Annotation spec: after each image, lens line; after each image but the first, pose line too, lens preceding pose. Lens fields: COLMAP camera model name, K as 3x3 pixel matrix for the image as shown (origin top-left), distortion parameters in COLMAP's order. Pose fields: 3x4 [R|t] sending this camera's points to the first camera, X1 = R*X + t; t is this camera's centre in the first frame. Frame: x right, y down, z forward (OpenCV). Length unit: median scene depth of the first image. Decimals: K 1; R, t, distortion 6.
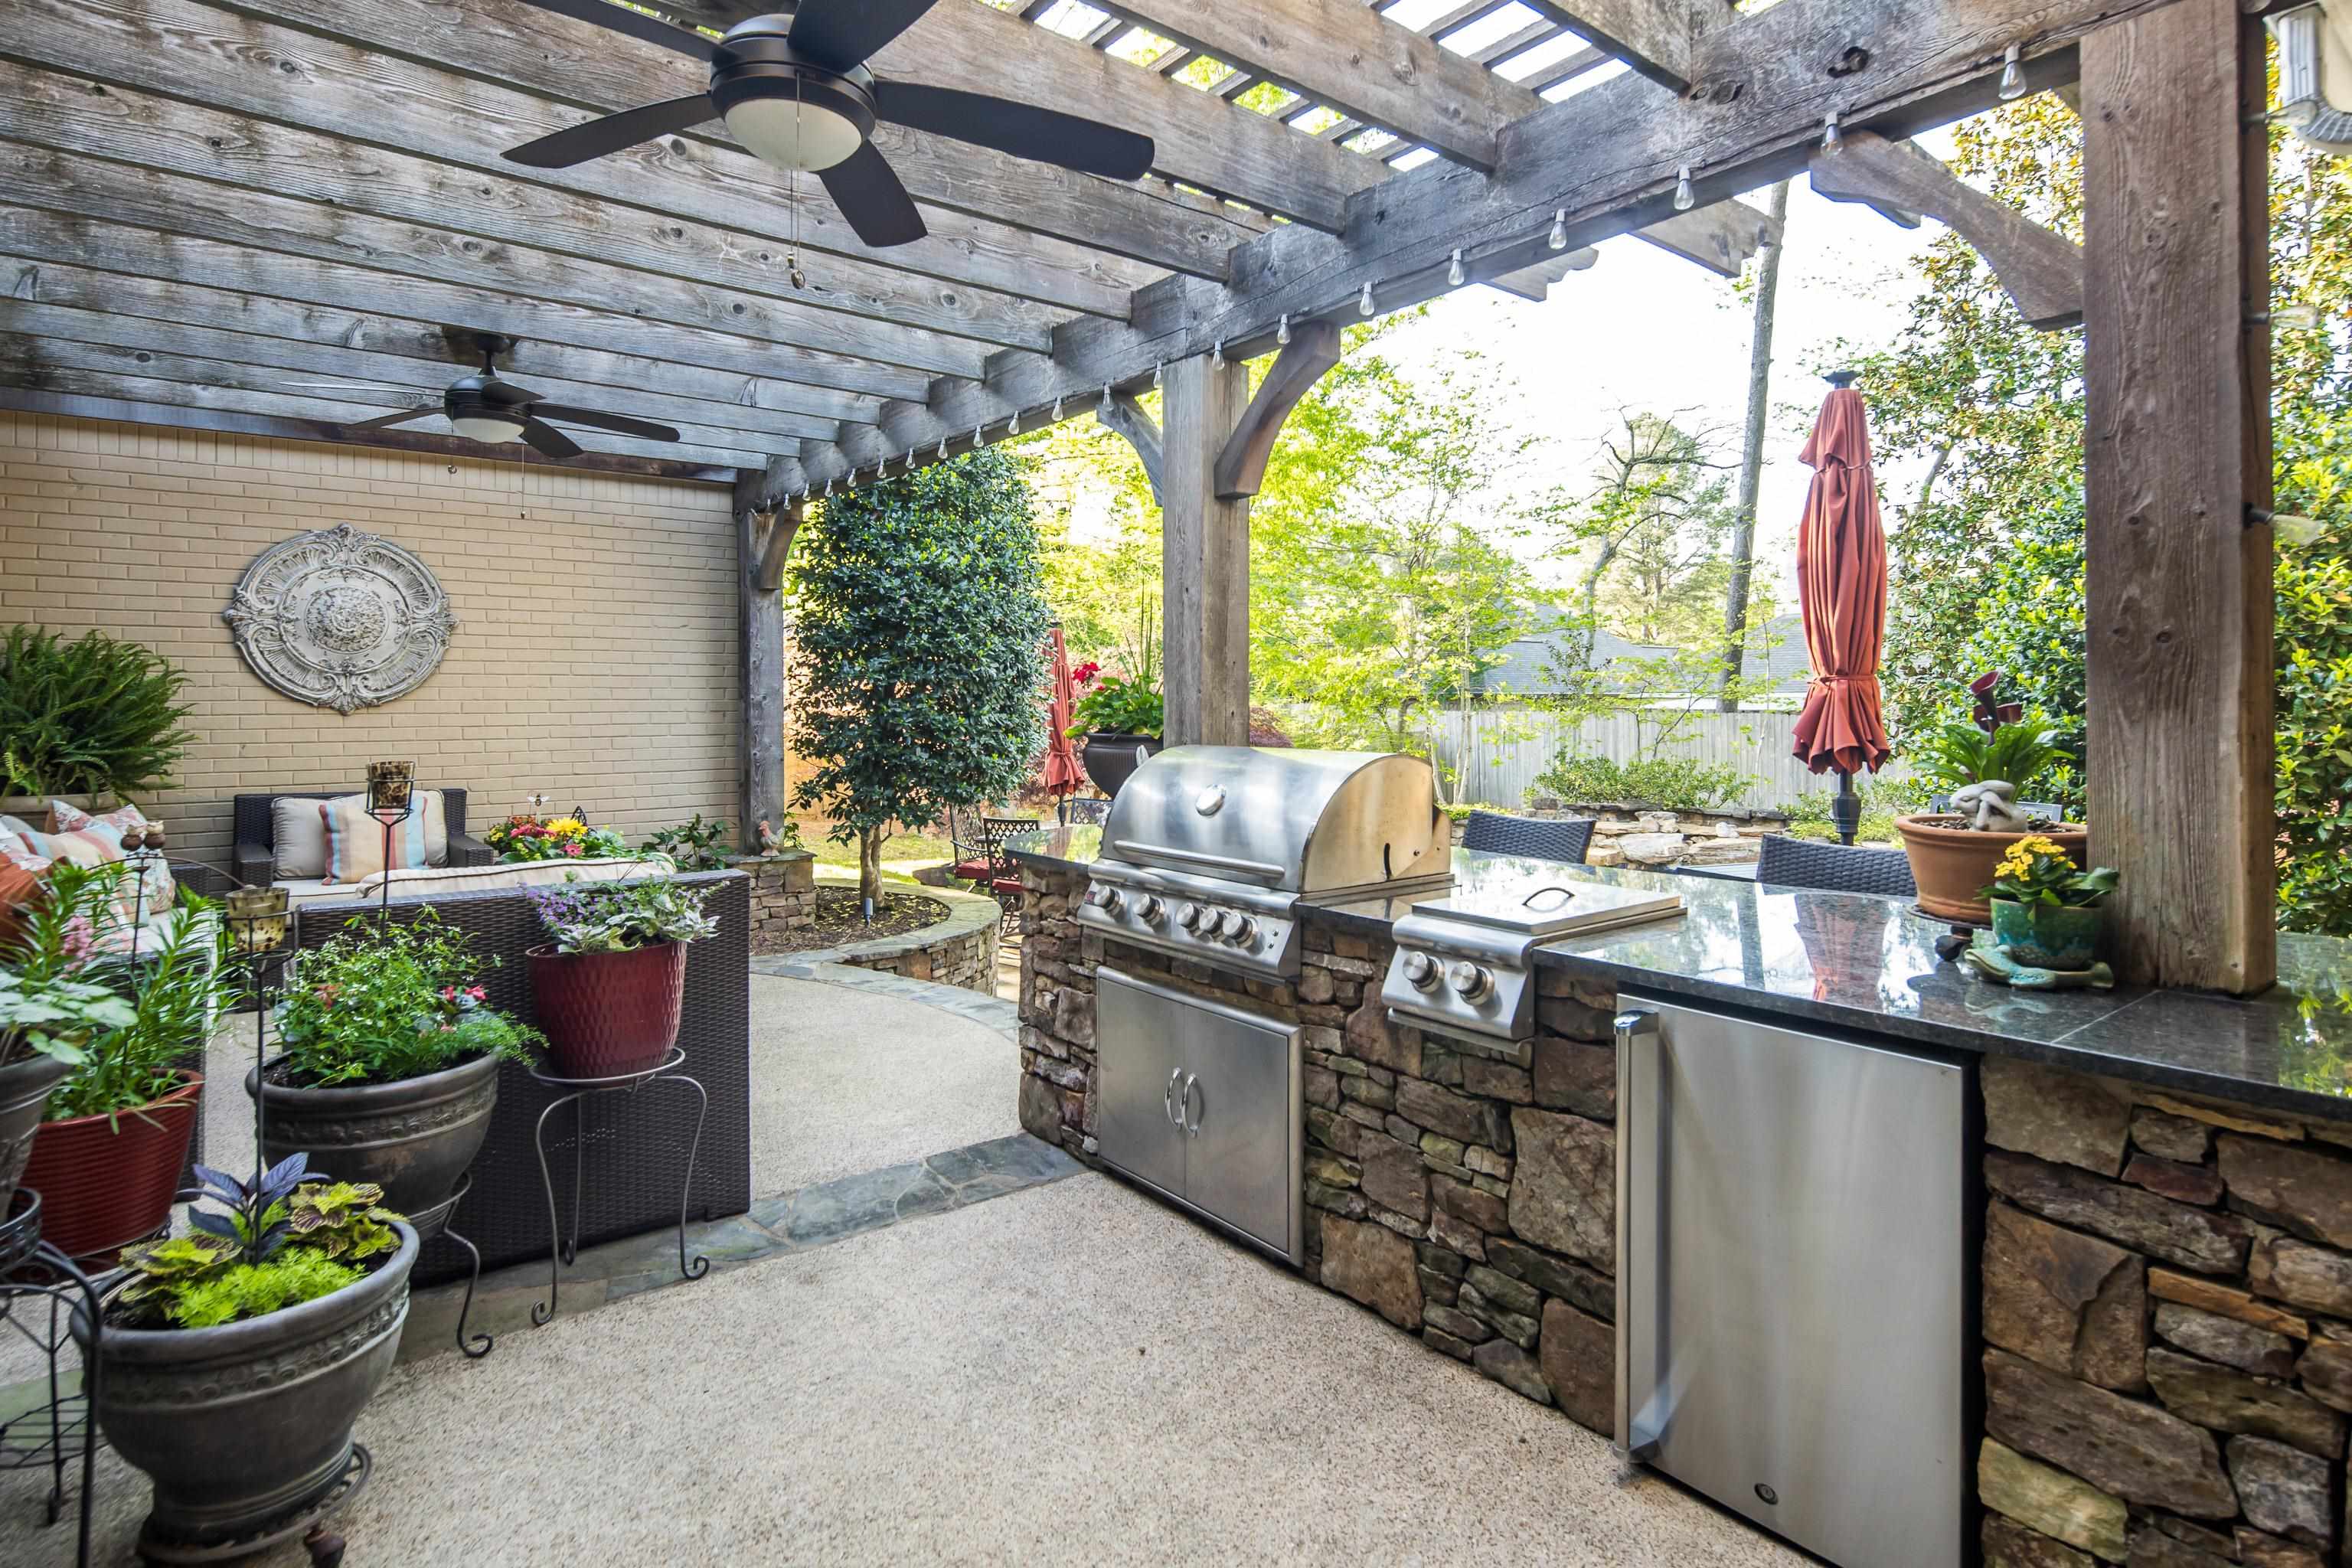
lens RADIAL K [[1138.5, 0, 1170.6], [0, 1138.5, 687.2], [0, 0, 1]] dist [0.000399, -0.002082]
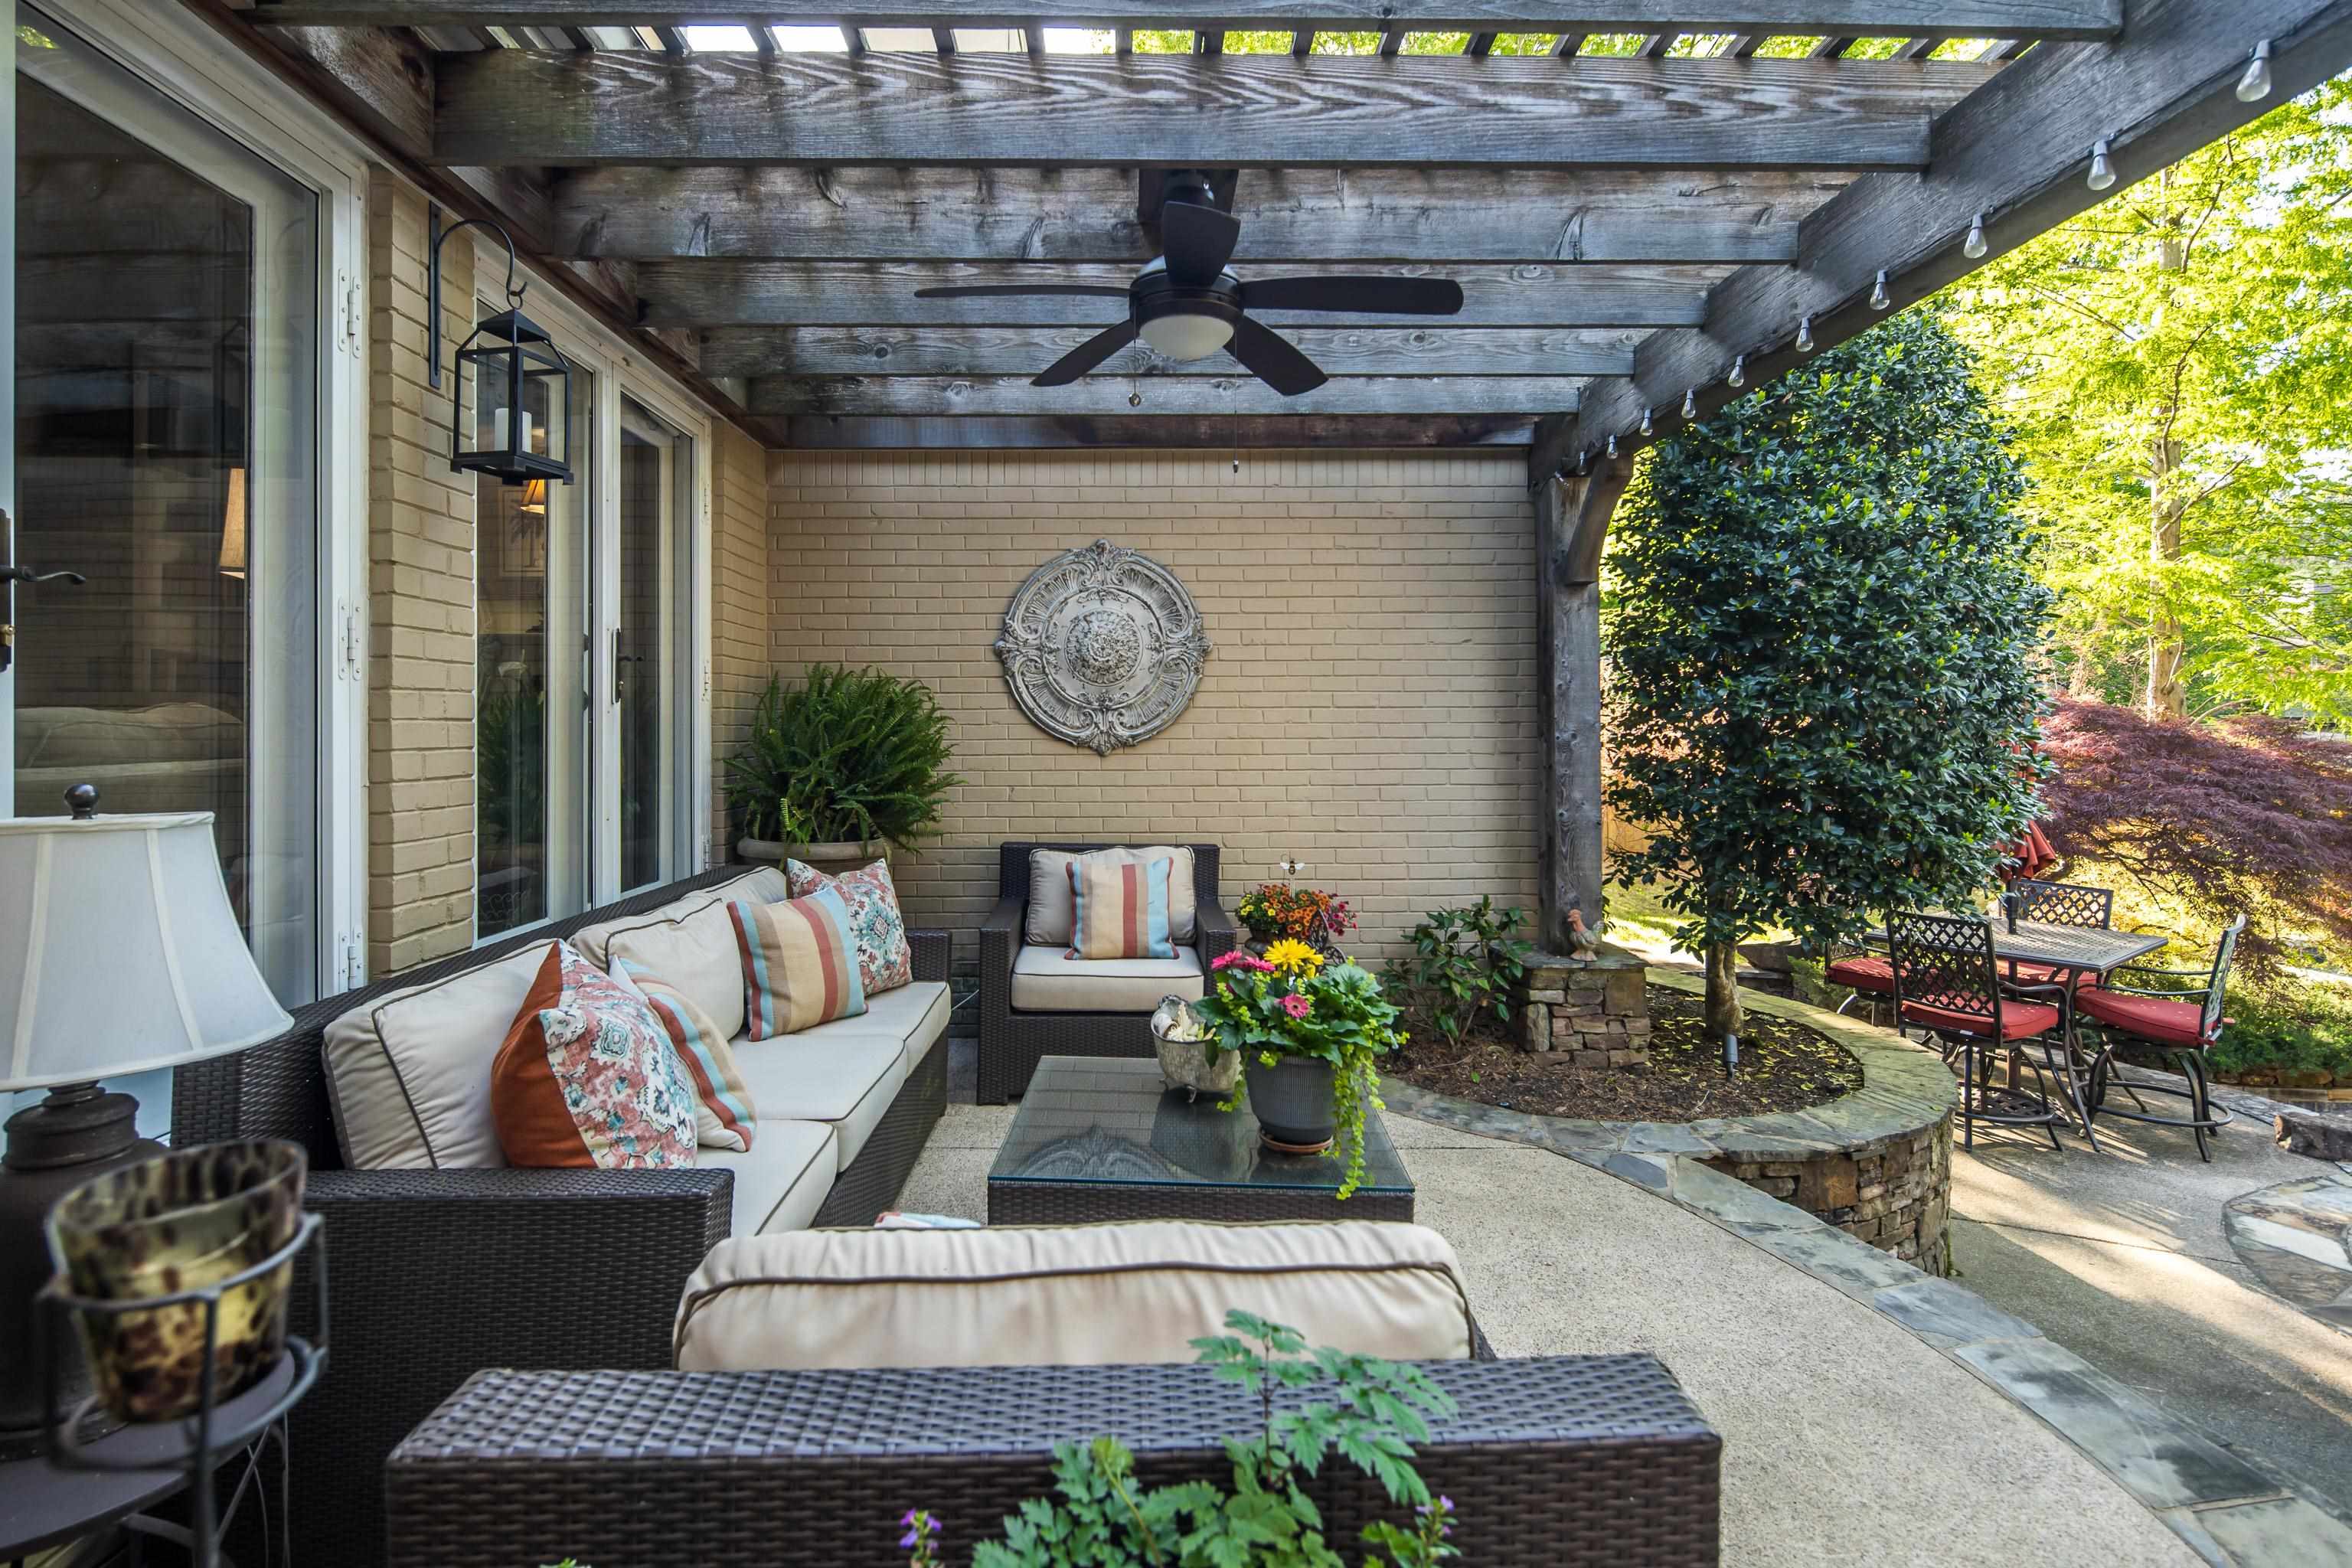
lens RADIAL K [[1143.1, 0, 1168.2], [0, 1143.1, 732.2], [0, 0, 1]] dist [0.002208, -0.000229]
pose [[0.792878, 0.002791, -0.609374, -0.126446], [0.007352, 0.999873, 0.014146, -0.005336], [0.609336, -0.015696, 0.792757, 0.287279]]
